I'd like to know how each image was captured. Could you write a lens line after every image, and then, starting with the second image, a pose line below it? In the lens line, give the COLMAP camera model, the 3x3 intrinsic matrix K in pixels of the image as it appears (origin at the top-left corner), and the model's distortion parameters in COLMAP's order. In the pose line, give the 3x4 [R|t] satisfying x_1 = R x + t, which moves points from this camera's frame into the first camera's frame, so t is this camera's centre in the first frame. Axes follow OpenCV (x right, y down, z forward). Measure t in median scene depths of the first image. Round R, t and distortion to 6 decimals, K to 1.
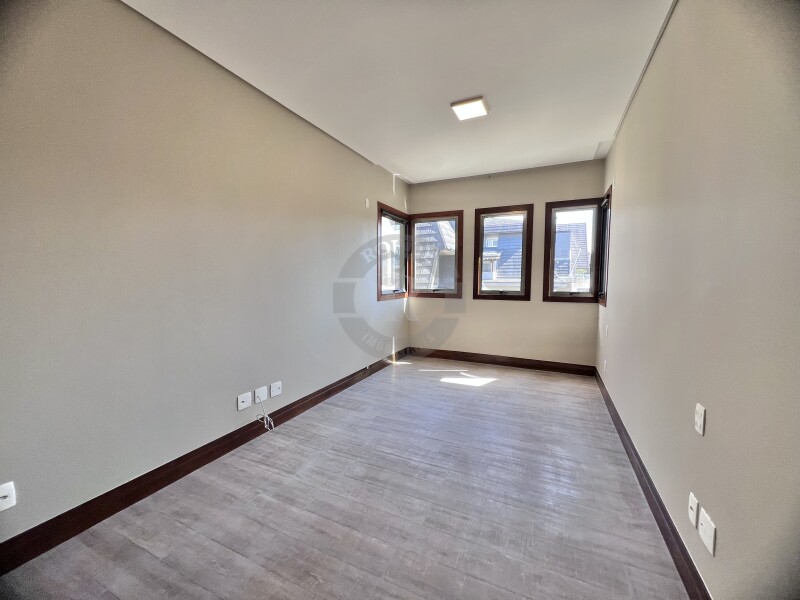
lens RADIAL K [[323.1, 0, 404.8], [0, 323.1, 293.4], [0, 0, 1]] dist [0.003845, 0.000760]
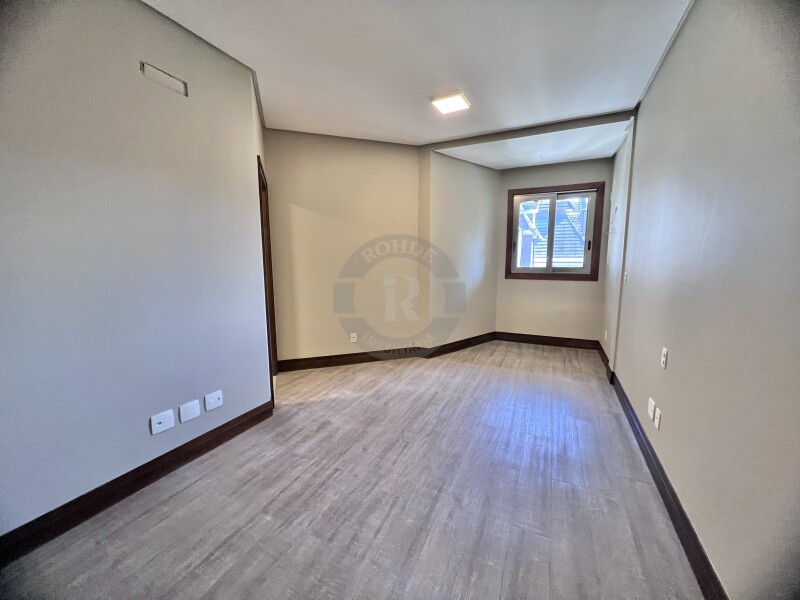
lens RADIAL K [[320.4, 0, 402.1], [0, 320.4, 293.8], [0, 0, 1]] dist [-0.002832, -0.000649]
pose [[0.999285, -0.033351, -0.017819, 0.065091], [0.034458, 0.997226, 0.065980, -0.006368], [0.015569, -0.066547, 0.997662, 0.143374]]
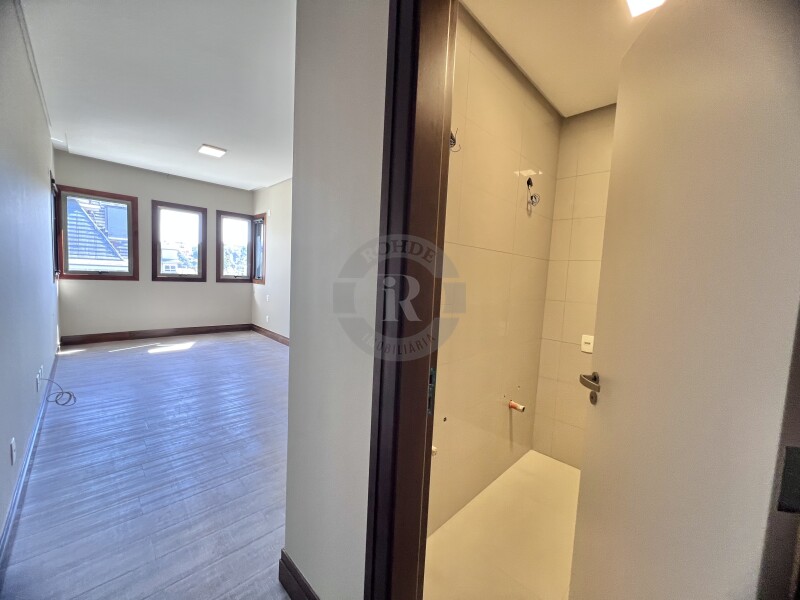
lens RADIAL K [[323.1, 0, 401.6], [0, 323.1, 300.8], [0, 0, 1]] dist [0.003845, 0.000760]
pose [[0.348477, -0.070988, 0.934625, -0.626607], [-0.011690, 0.996721, 0.080063, -0.017052], [-0.937244, -0.038826, 0.346505, -0.229656]]
